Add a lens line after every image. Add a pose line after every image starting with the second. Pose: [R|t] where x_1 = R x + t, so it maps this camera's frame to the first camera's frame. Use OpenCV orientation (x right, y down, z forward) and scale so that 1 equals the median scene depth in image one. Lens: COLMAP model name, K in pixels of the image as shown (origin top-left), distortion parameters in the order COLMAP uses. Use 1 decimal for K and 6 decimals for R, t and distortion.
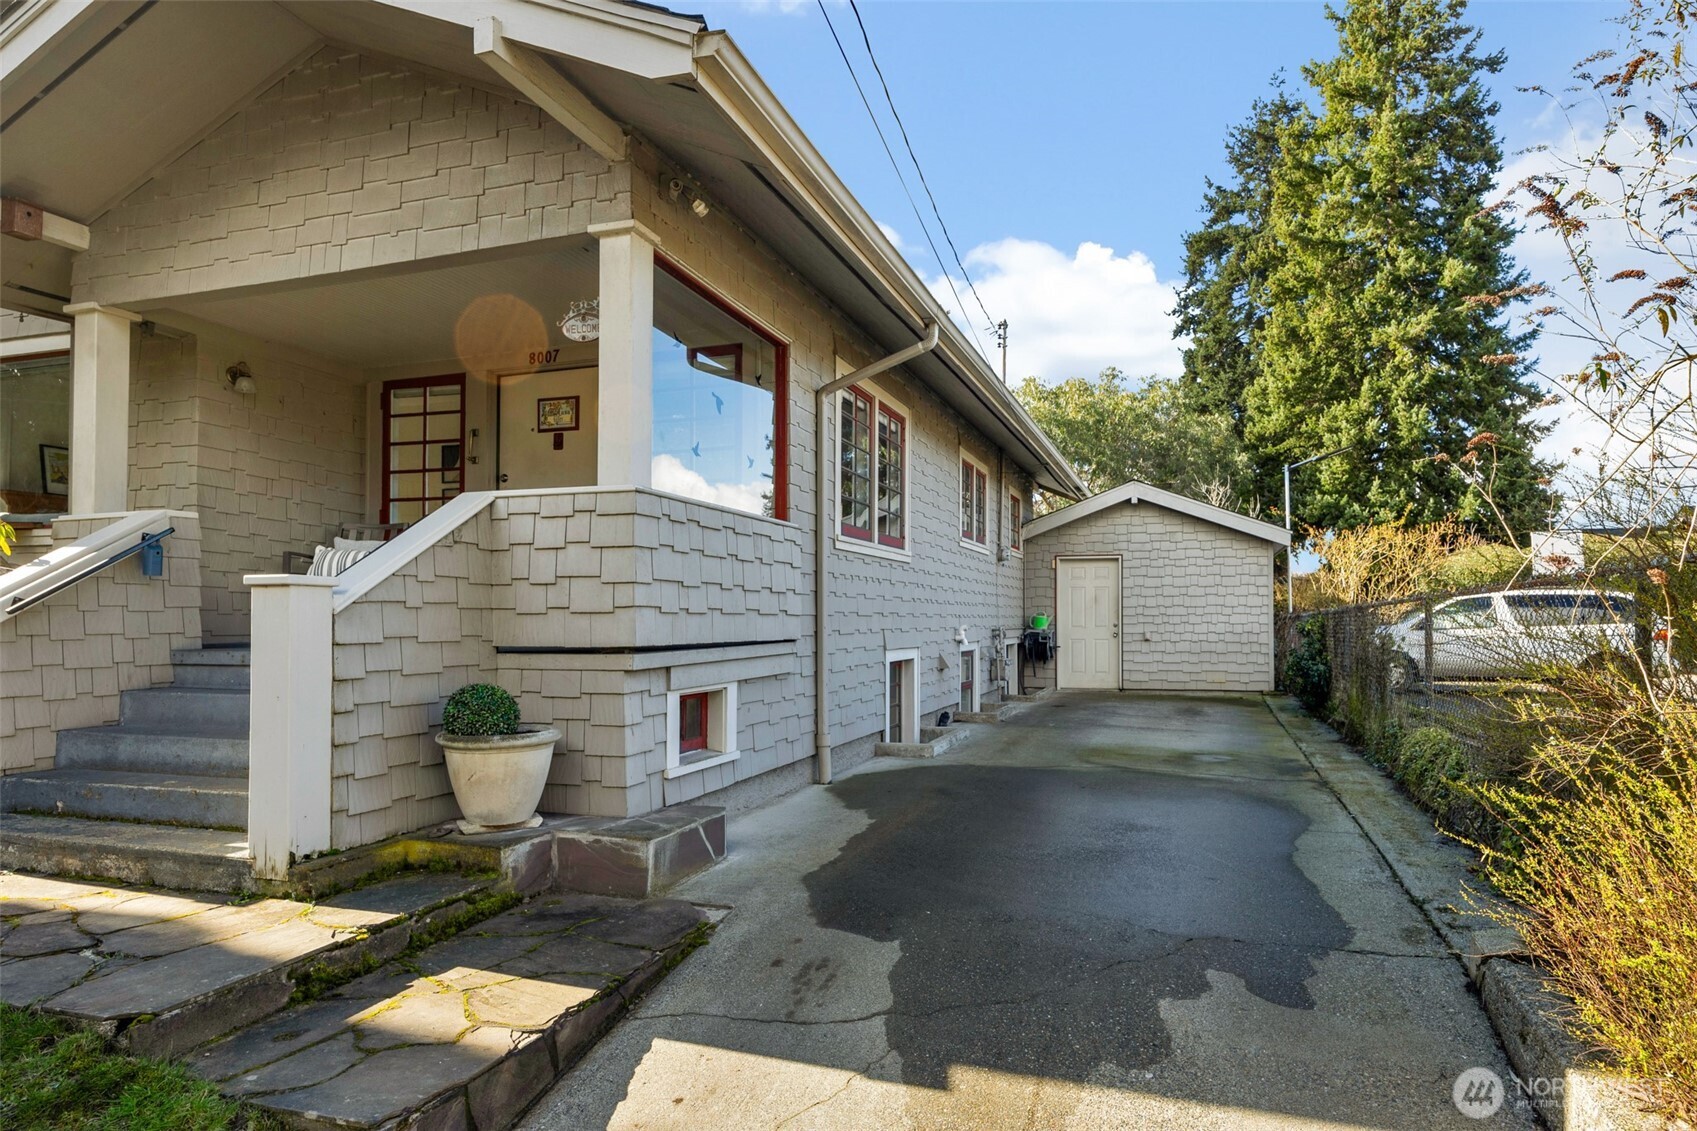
lens RADIAL K [[947.9, 0, 853.4], [0, 947.9, 612.0], [0, 0, 1]] dist [-0.002990, -0.000708]
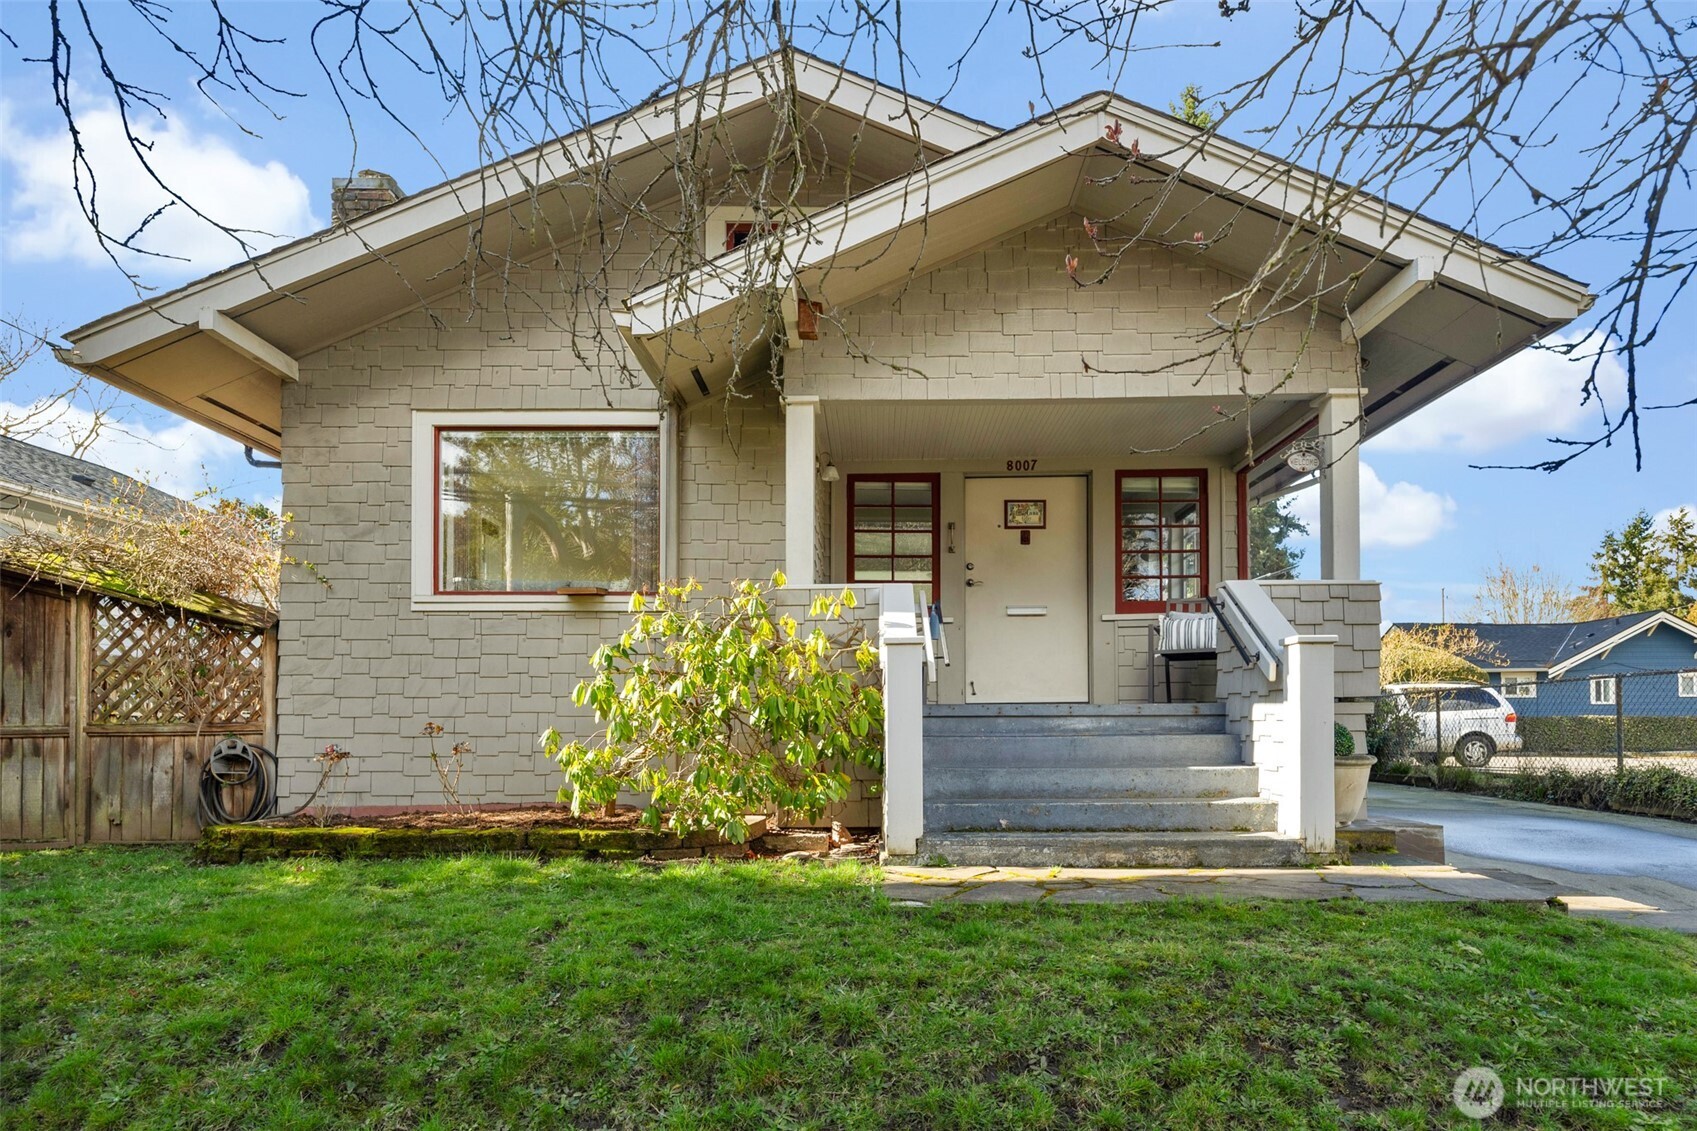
lens RADIAL K [[963.0, 0, 847.8], [0, 963.0, 721.5], [0, 0, 1]] dist [0.004027, 0.001077]
pose [[0.960268, -0.000708, 0.279079, -0.865495], [-0.002330, 0.999942, 0.010556, 0.037265], [-0.279070, -0.010787, 0.960210, -0.093508]]
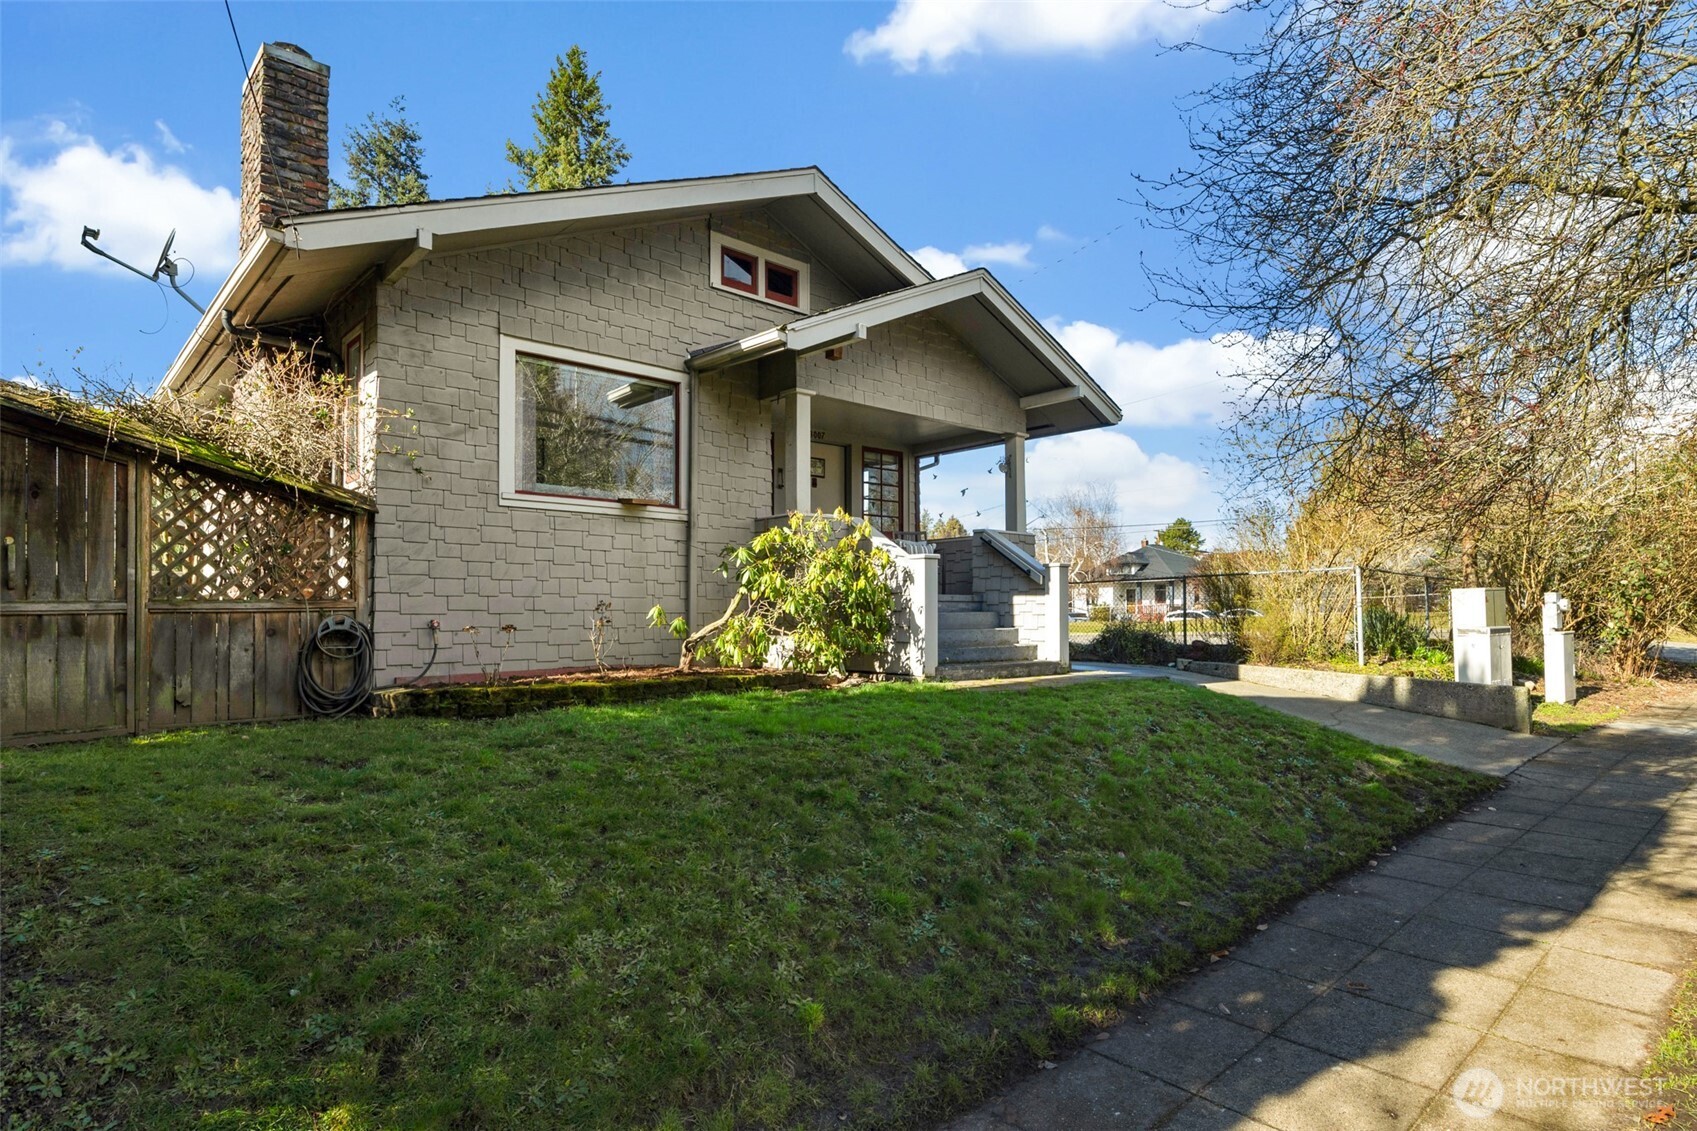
lens RADIAL K [[947.9, 0, 853.4], [0, 947.9, 612.0], [0, 0, 1]] dist [-0.002990, -0.000708]
pose [[0.497422, 0.001111, 0.867508, -1.800743], [-0.009884, 0.999942, 0.004387, 0.053795], [-0.867452, -0.010756, 0.497404, 0.050983]]
